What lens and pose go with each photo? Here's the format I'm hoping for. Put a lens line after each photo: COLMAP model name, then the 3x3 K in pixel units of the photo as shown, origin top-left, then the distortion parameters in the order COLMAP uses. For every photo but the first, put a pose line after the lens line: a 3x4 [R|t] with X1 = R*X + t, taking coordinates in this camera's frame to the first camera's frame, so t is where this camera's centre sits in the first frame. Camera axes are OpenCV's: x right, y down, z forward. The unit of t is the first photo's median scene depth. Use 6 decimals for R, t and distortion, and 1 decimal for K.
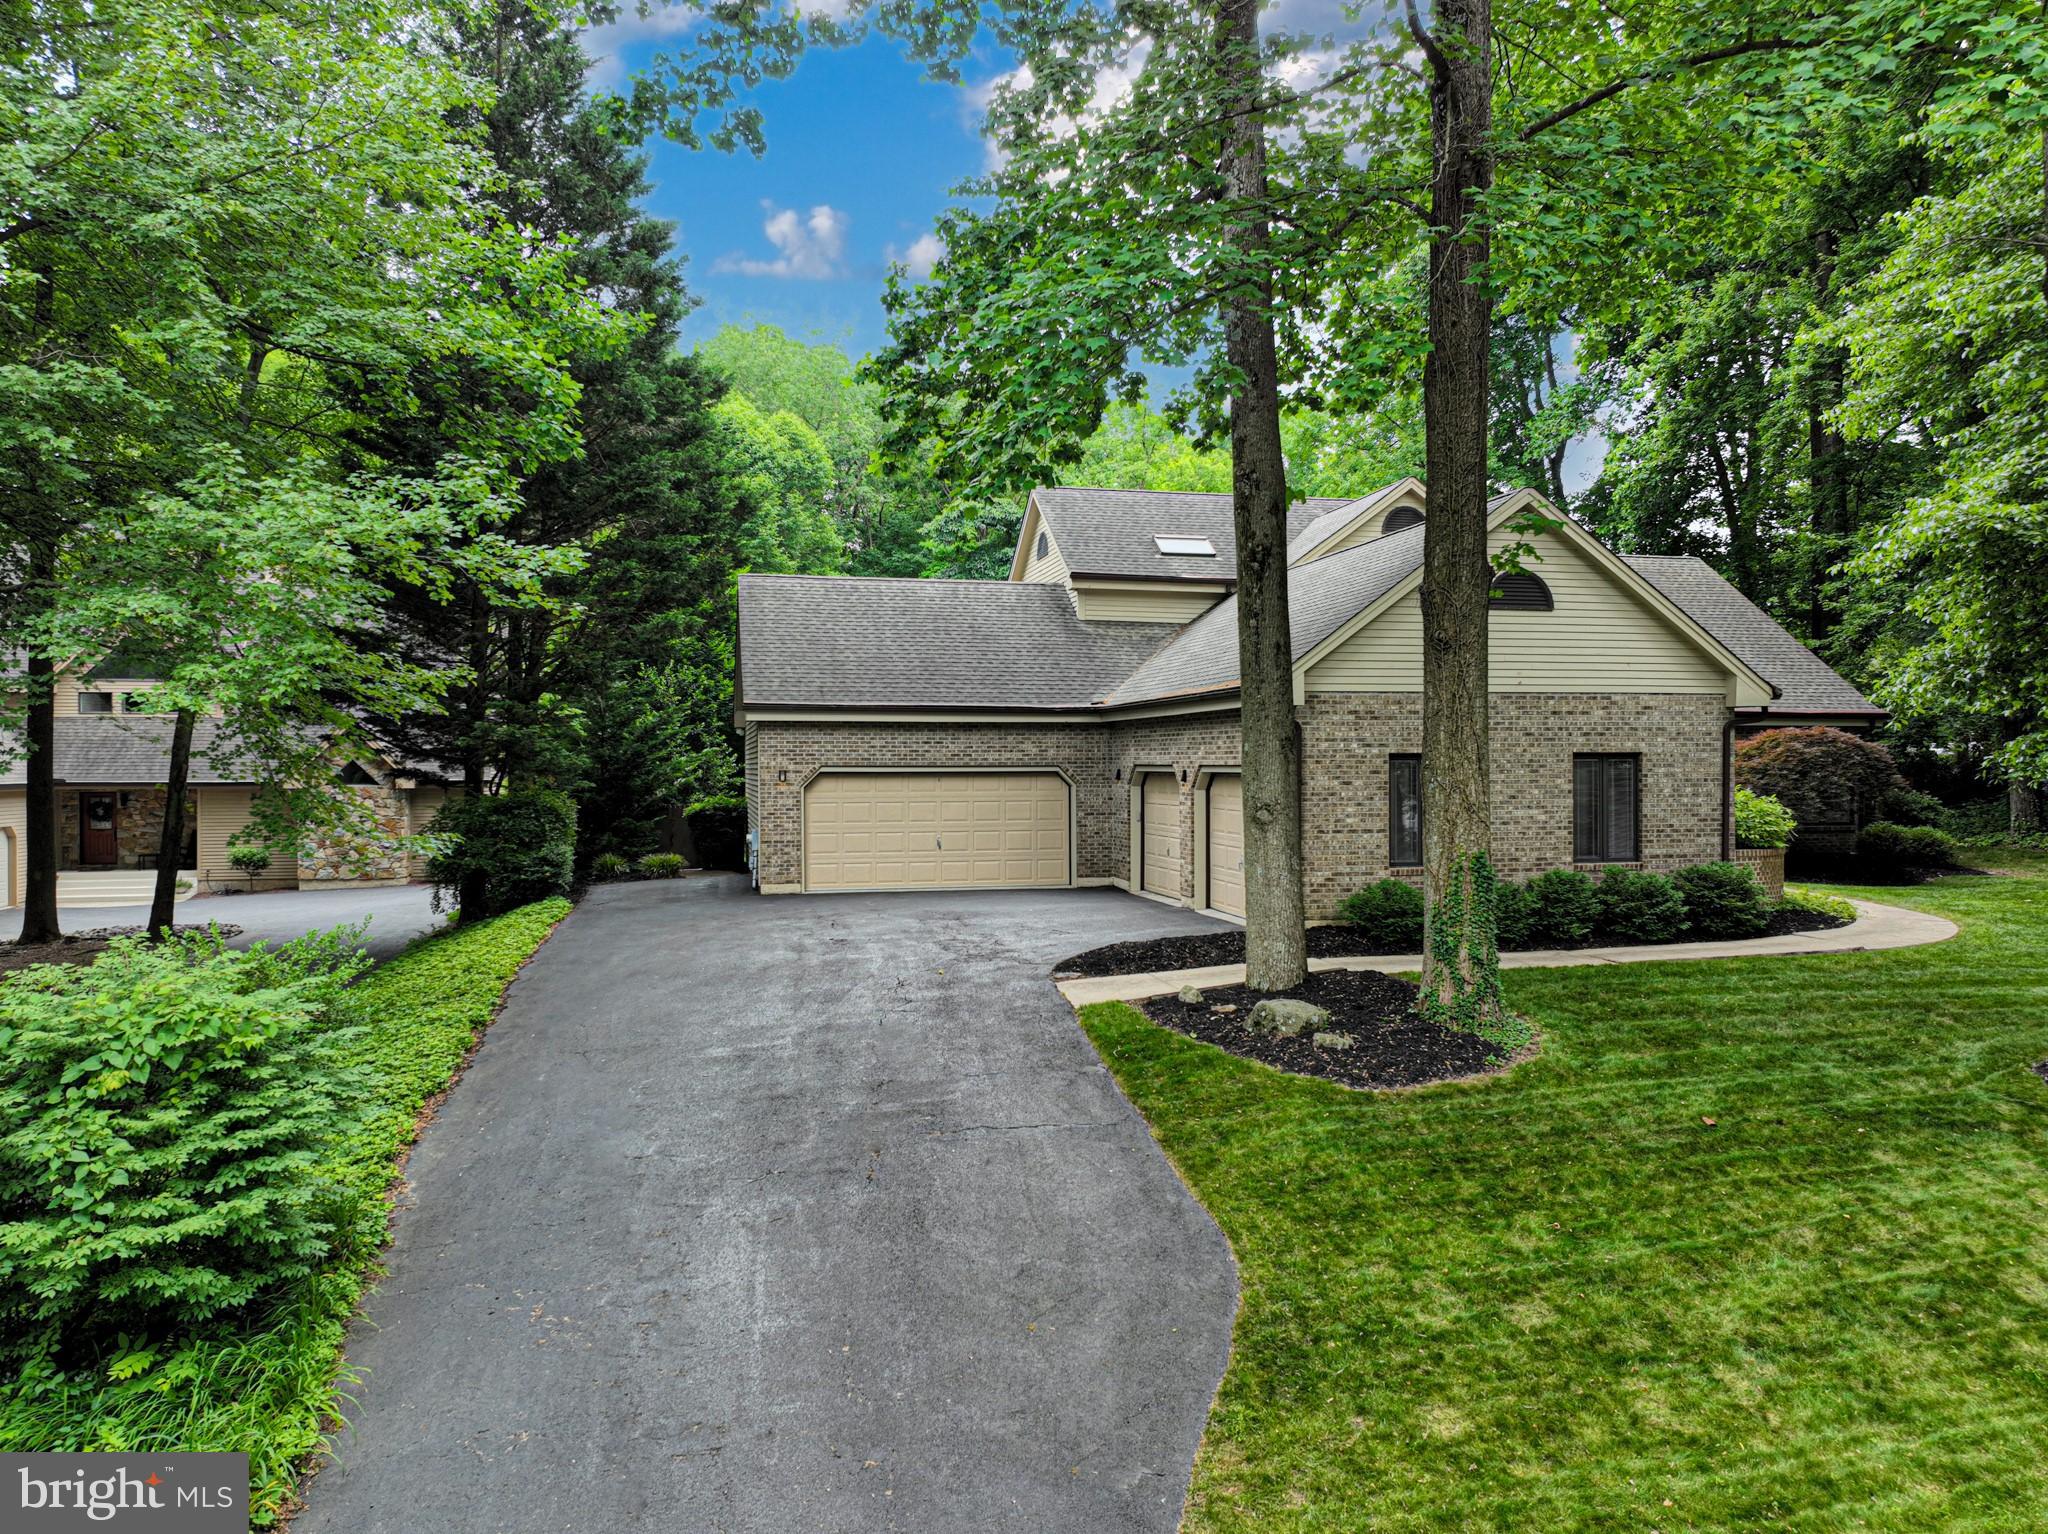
lens RADIAL K [[1421.9, 0, 1024.0], [0, 1421.9, 767.0], [0, 0, 1]] dist [0.005218, 0.002120]
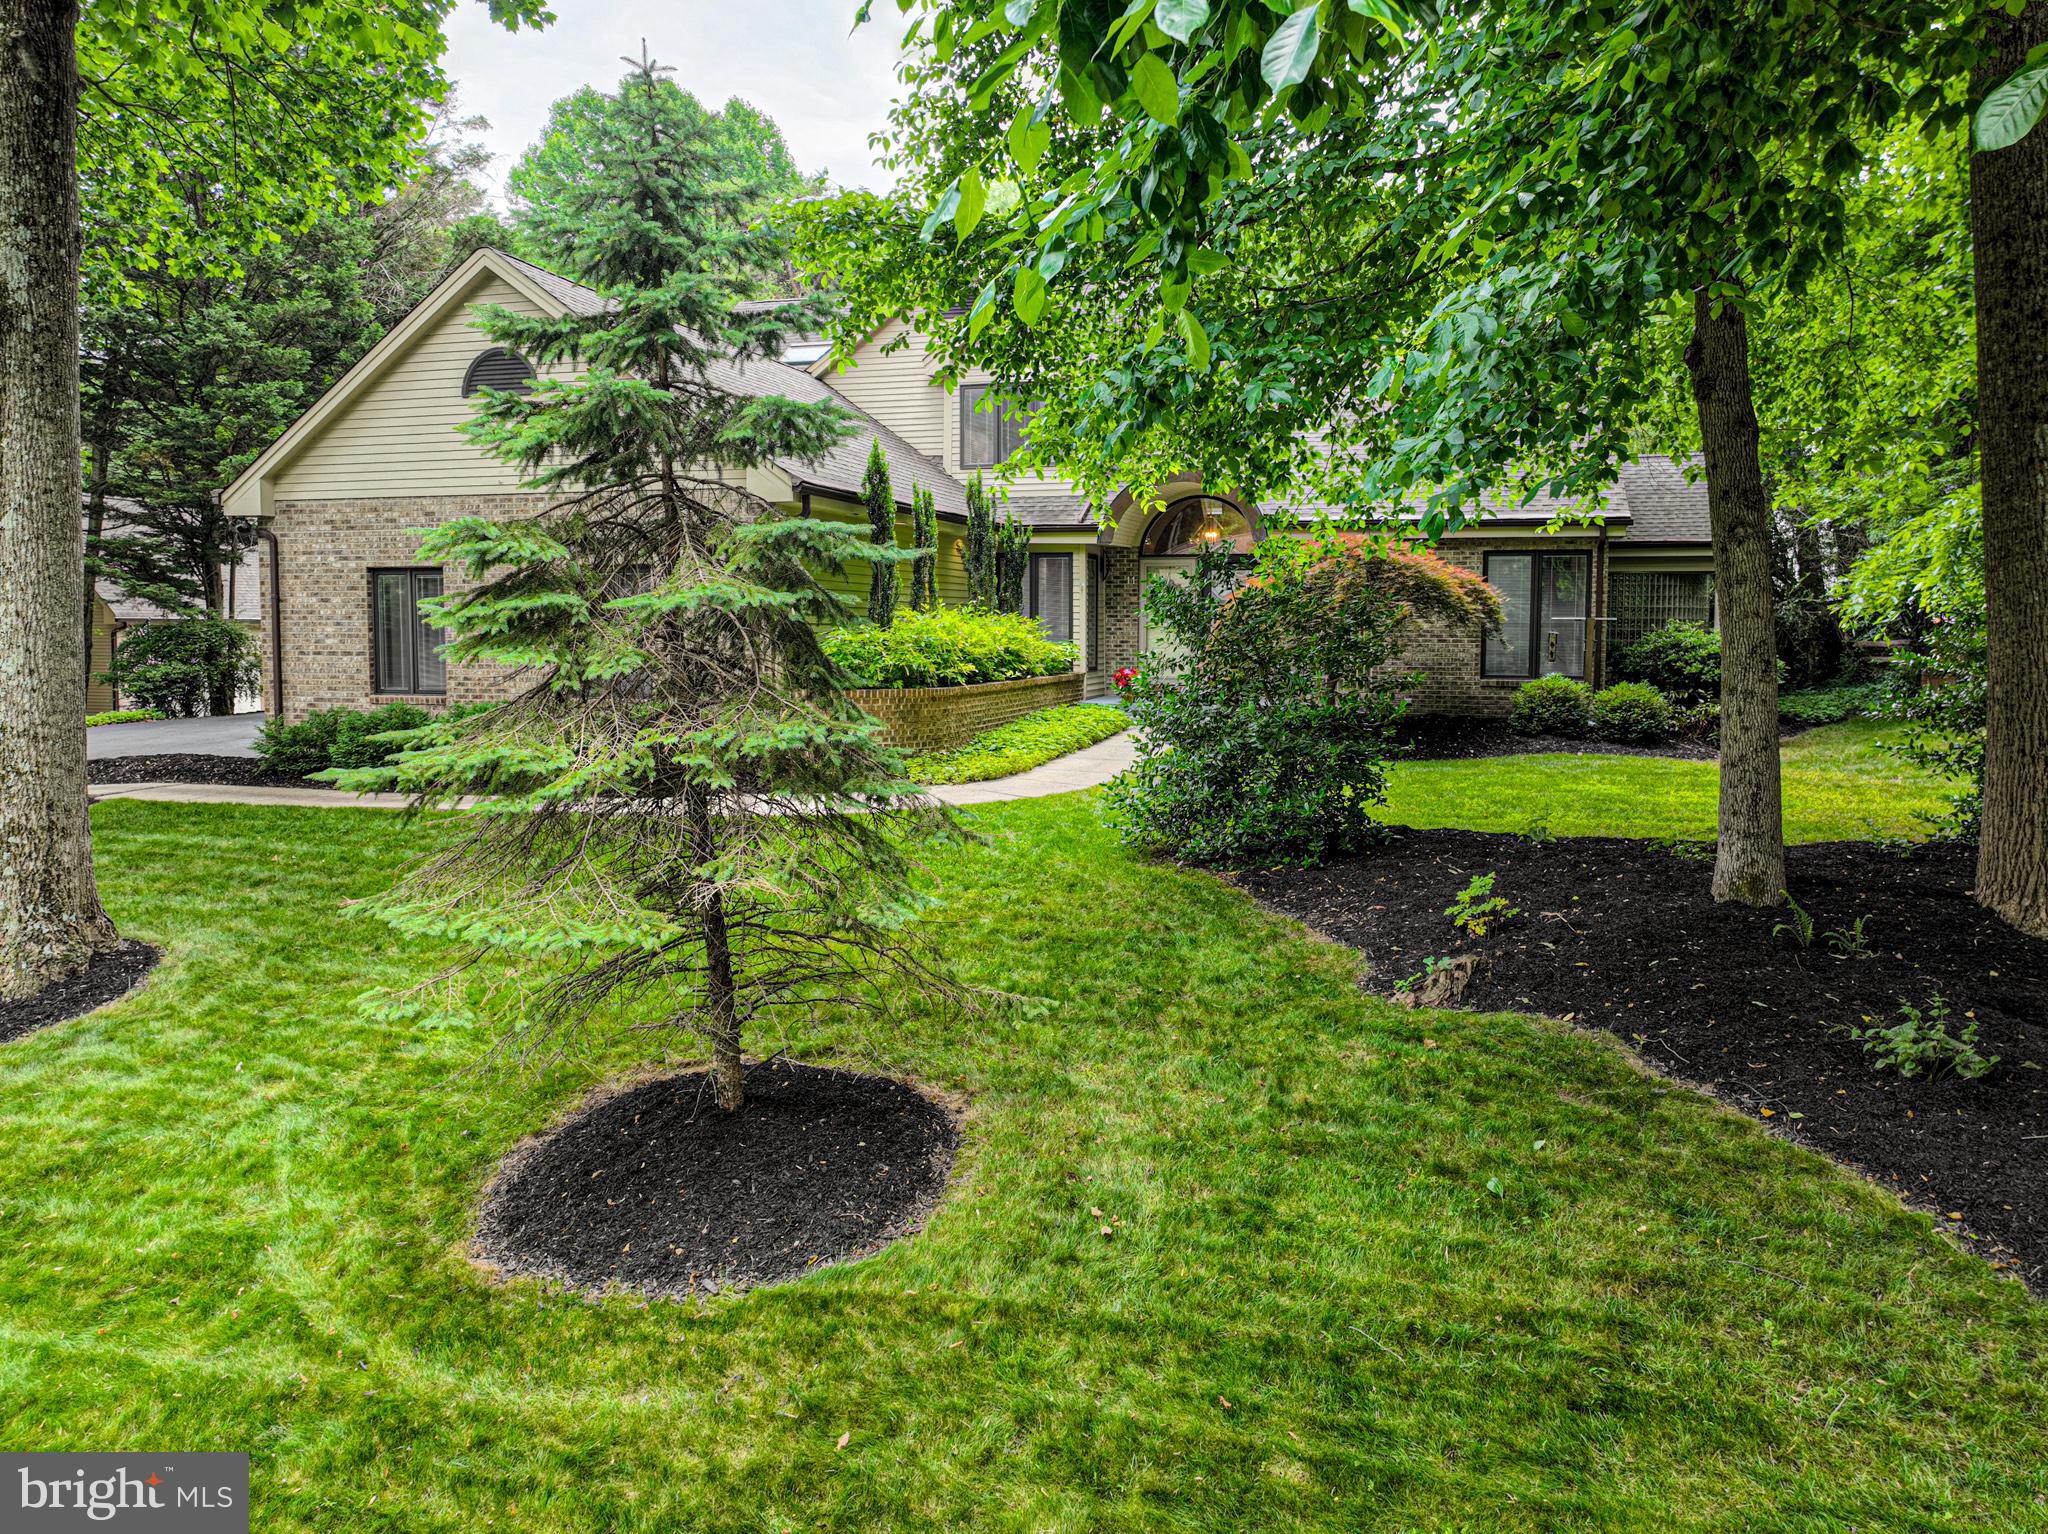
lens RADIAL K [[1434.5, 0, 1061.4], [0, 1434.5, 716.1], [0, 0, 1]] dist [0.001722, 0.001797]
pose [[0.882118, 0.035672, -0.469675, 1.017900], [-0.006443, 0.997949, 0.063694, 0.022442], [0.470984, -0.053159, 0.880539, 0.384474]]
